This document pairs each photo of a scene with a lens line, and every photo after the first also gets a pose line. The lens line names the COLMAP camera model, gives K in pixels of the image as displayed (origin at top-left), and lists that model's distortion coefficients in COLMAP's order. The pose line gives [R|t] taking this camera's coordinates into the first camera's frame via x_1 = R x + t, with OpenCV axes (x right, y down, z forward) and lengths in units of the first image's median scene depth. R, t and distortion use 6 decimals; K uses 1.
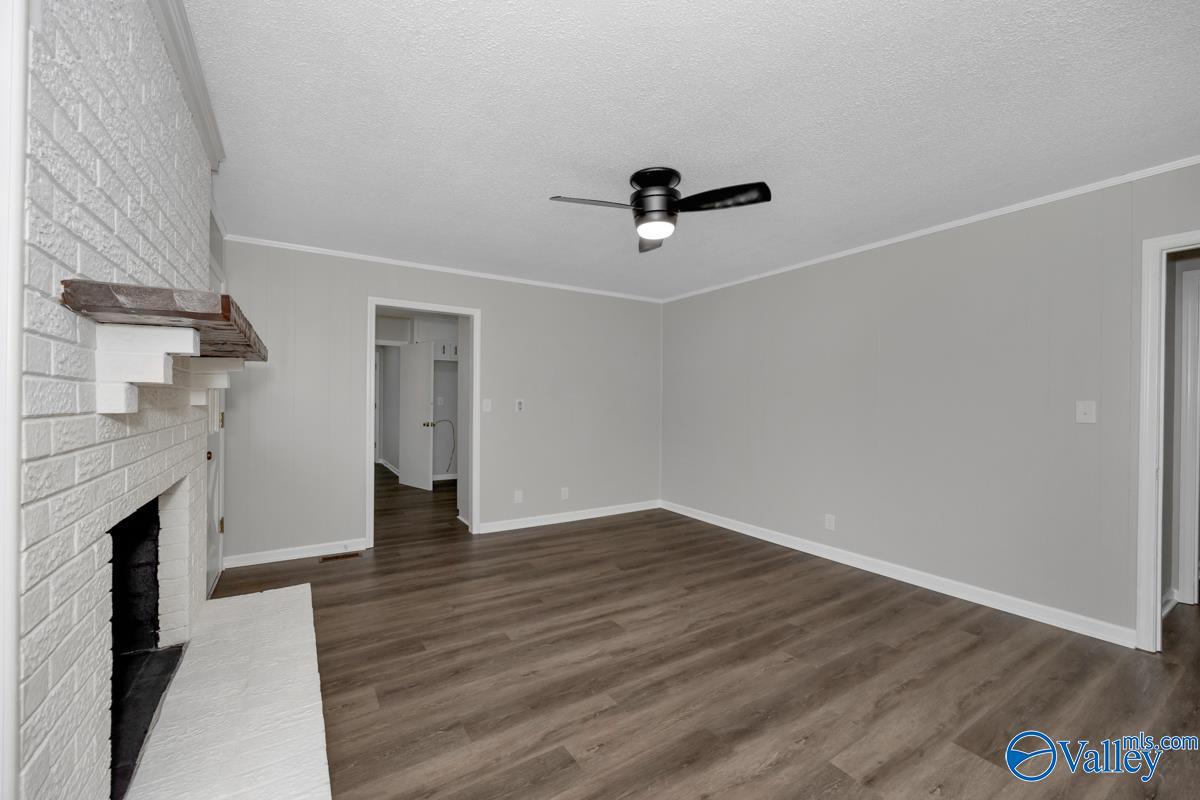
lens RADIAL K [[468.6, 0, 593.8], [0, 468.6, 402.1], [0, 0, 1]] dist [0.001962, 0.000052]
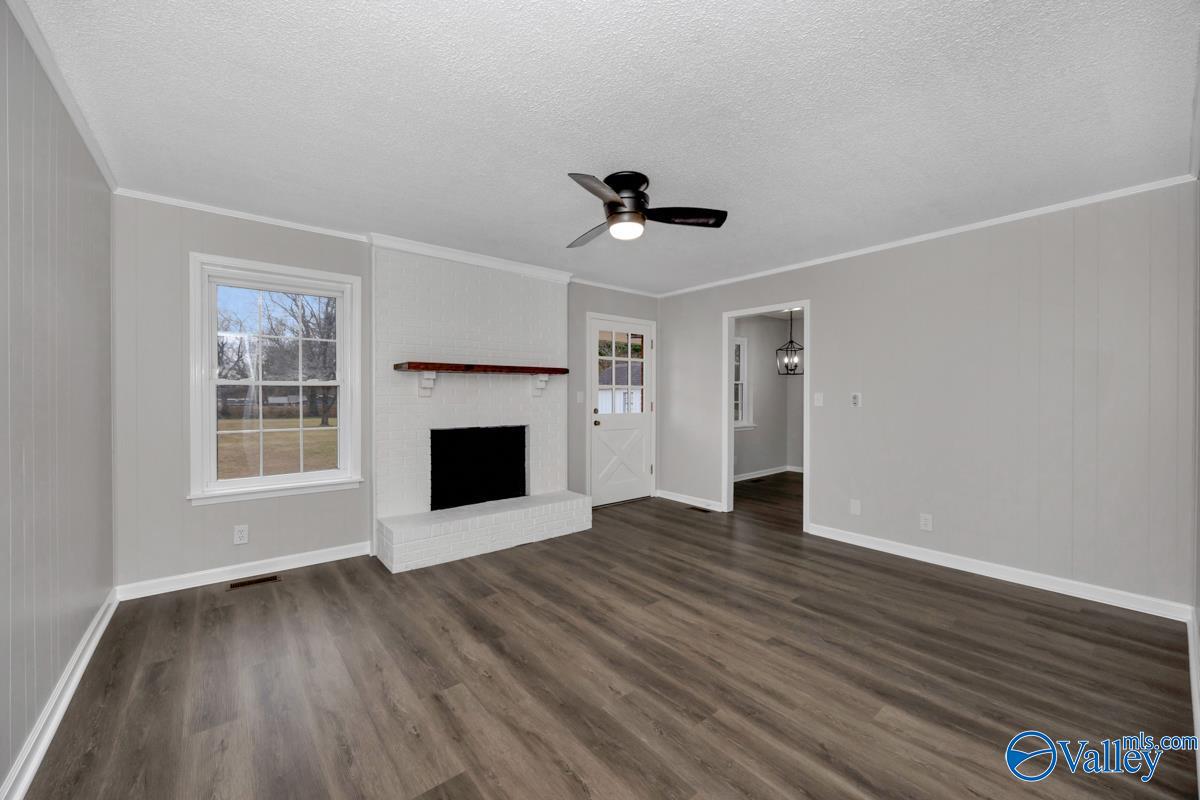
lens RADIAL K [[468.6, 0, 591.0], [0, 468.6, 396.5], [0, 0, 1]] dist [0.001962, 0.000052]
pose [[0.116372, -0.006125, -0.993187, 1.061536], [-0.004259, 0.999969, -0.006666, 0.015089], [0.993197, 0.005006, 0.116343, 0.716305]]
